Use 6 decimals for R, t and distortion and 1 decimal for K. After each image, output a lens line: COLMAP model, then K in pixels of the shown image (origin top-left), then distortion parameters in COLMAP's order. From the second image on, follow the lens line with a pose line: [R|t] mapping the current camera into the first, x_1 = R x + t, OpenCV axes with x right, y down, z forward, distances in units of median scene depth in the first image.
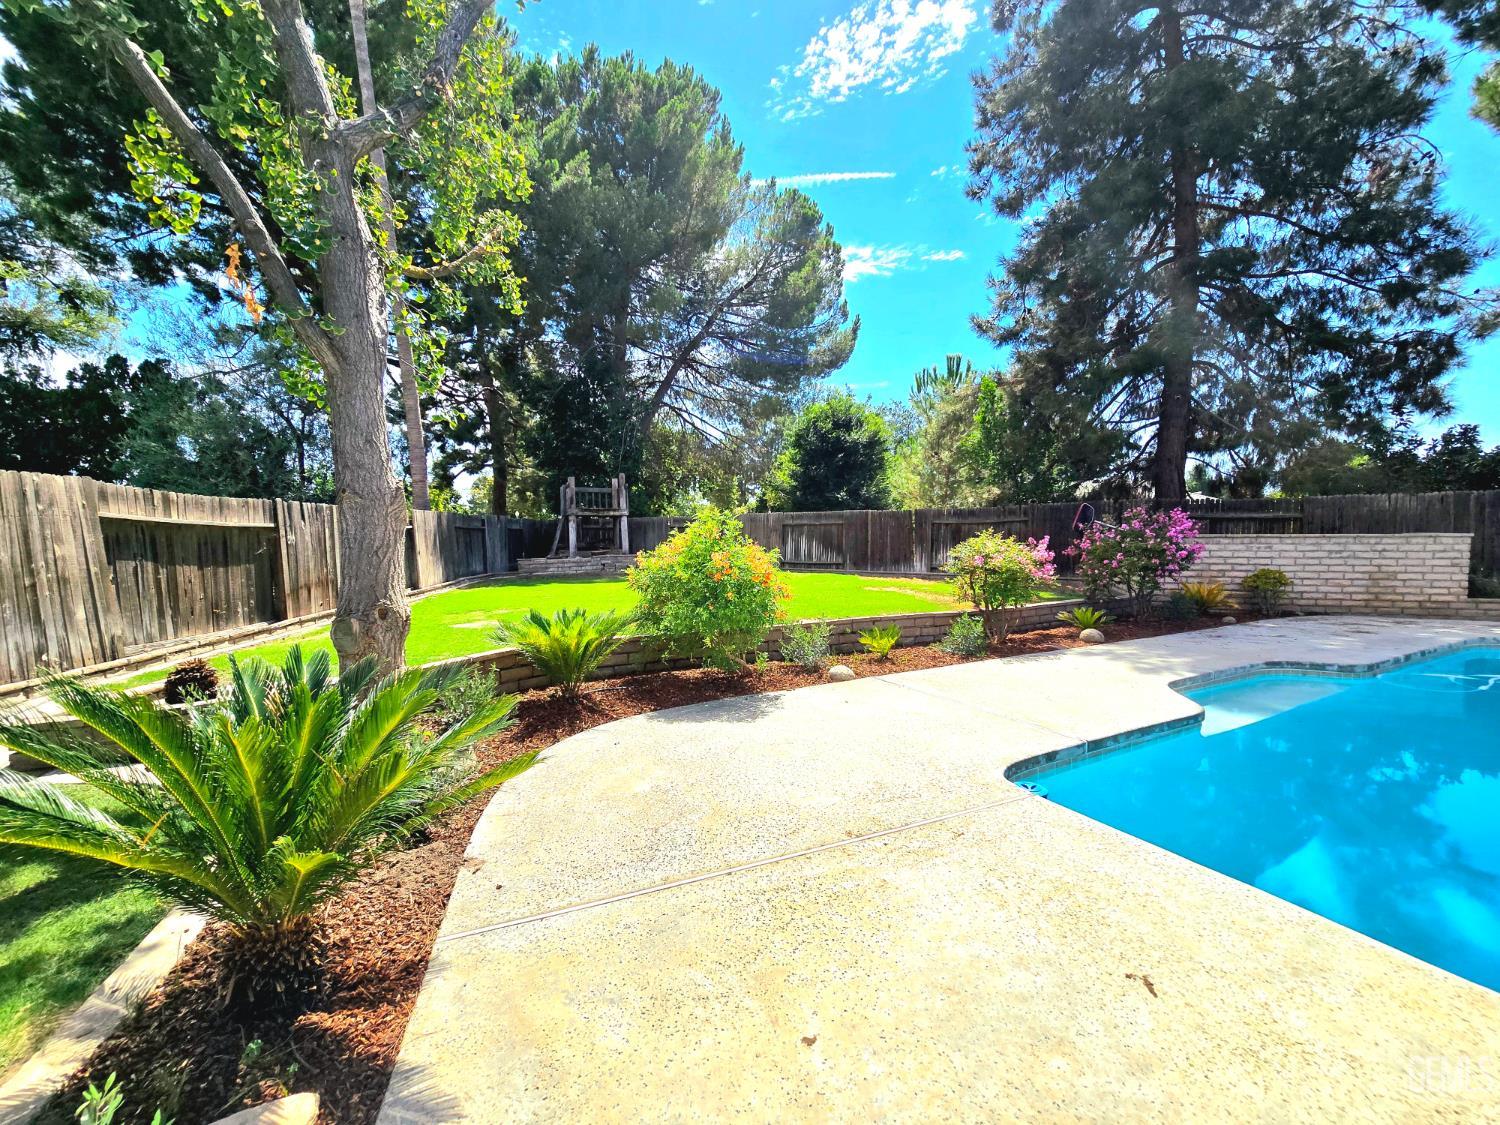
lens RADIAL K [[621.7, 0, 750.0], [0, 621.7, 562.5], [0, 0, 1]] dist [-0.000192, 0.000145]
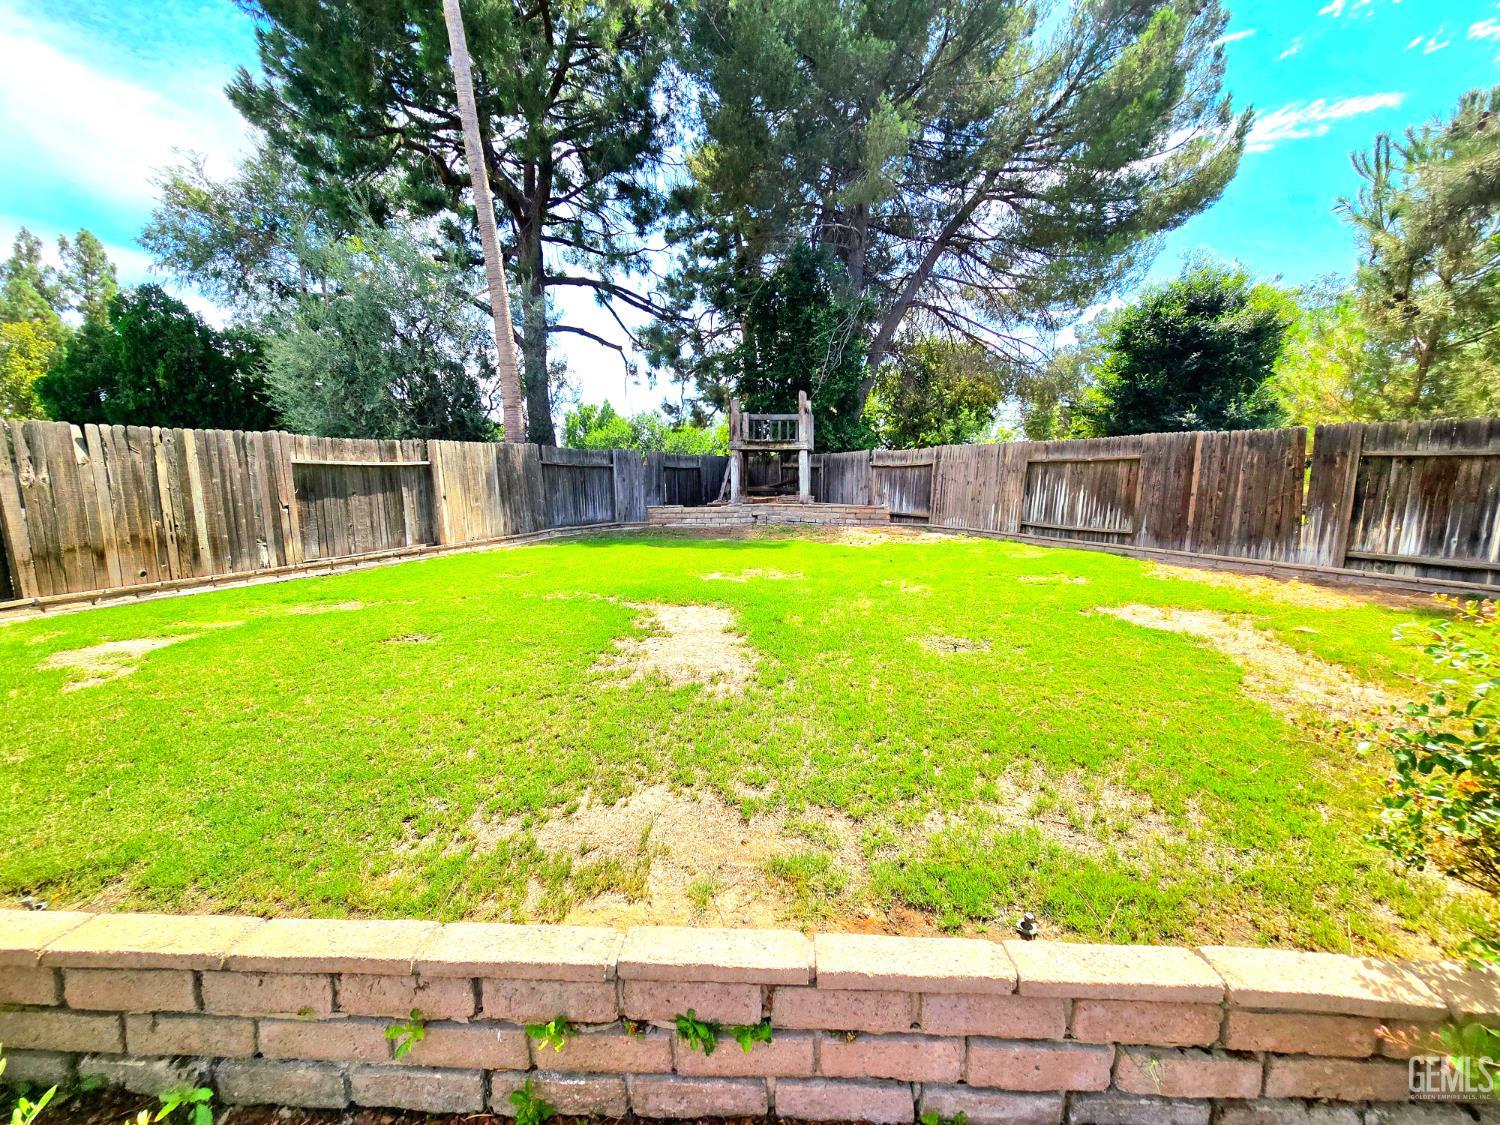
lens RADIAL K [[620.1, 0, 750.0], [0, 620.1, 562.5], [0, 0, 1]] dist [0.009358, 0.000371]
pose [[0.879676, 0.070132, -0.470373, 0.073502], [-0.024972, 0.994514, 0.101578, -0.013186], [0.474917, -0.077609, 0.876602, 0.236585]]
